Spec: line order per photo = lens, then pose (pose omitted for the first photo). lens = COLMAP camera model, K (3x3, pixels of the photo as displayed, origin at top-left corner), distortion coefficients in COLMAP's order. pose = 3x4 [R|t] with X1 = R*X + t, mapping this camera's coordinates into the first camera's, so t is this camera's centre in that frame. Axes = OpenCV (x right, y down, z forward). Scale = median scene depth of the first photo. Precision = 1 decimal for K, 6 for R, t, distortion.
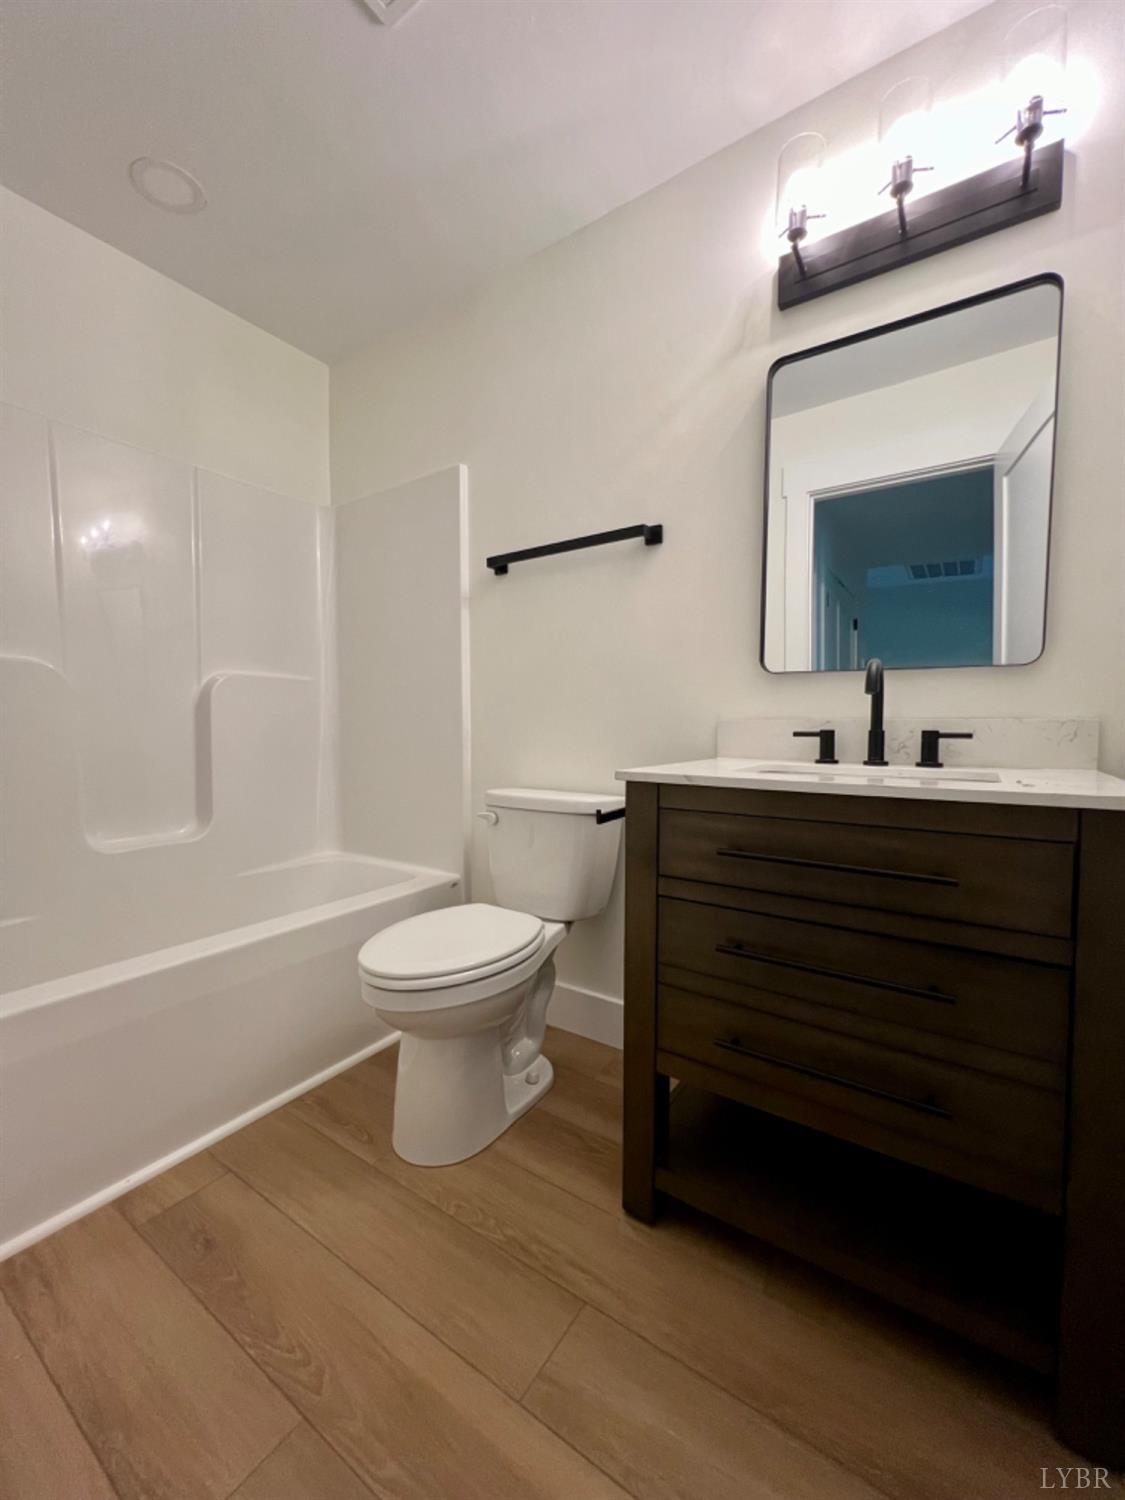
lens RADIAL K [[598.5, 0, 565.8], [0, 598.5, 747.3], [0, 0, 1]] dist [-0.001932, 0.000714]
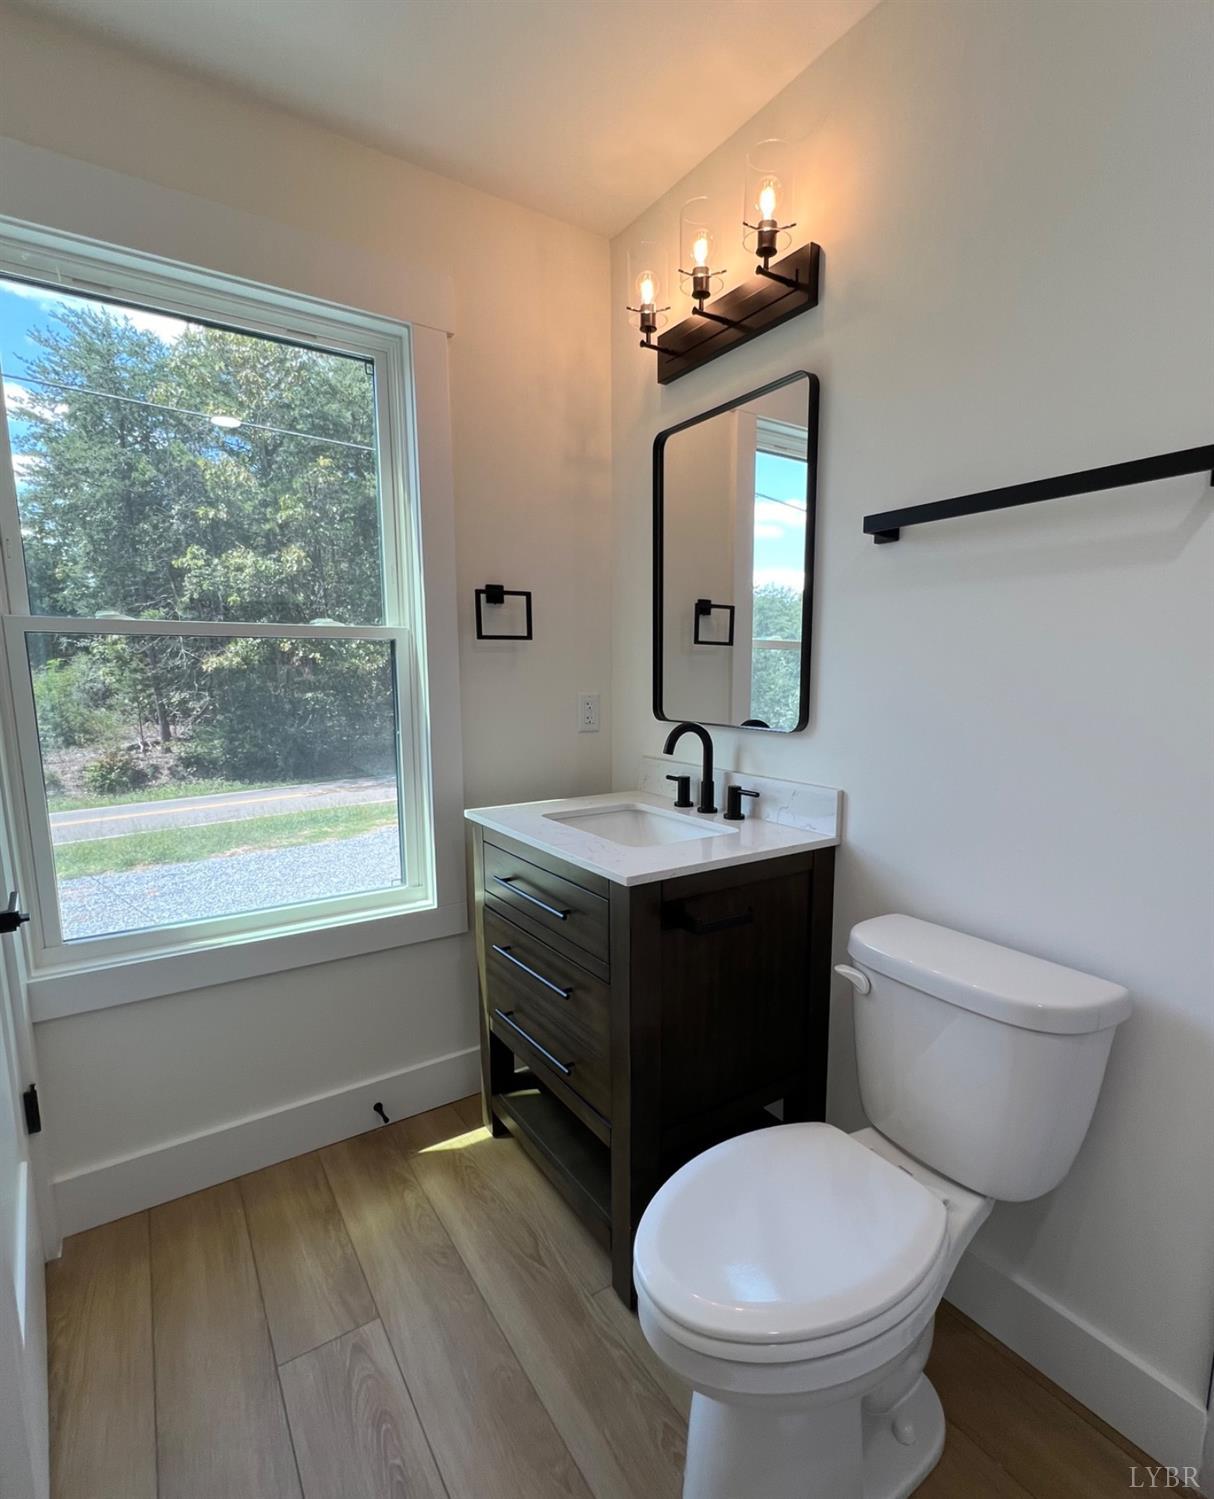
lens RADIAL K [[722.7, 0, 660.1], [0, 722.7, 774.3], [0, 0, 1]] dist [-0.029589, -0.000151]
pose [[0.935299, 0.050282, -0.350267, 0.954408], [-0.012182, 0.993842, 0.110139, -0.200207], [0.353648, -0.098746, 0.930152, -0.306453]]
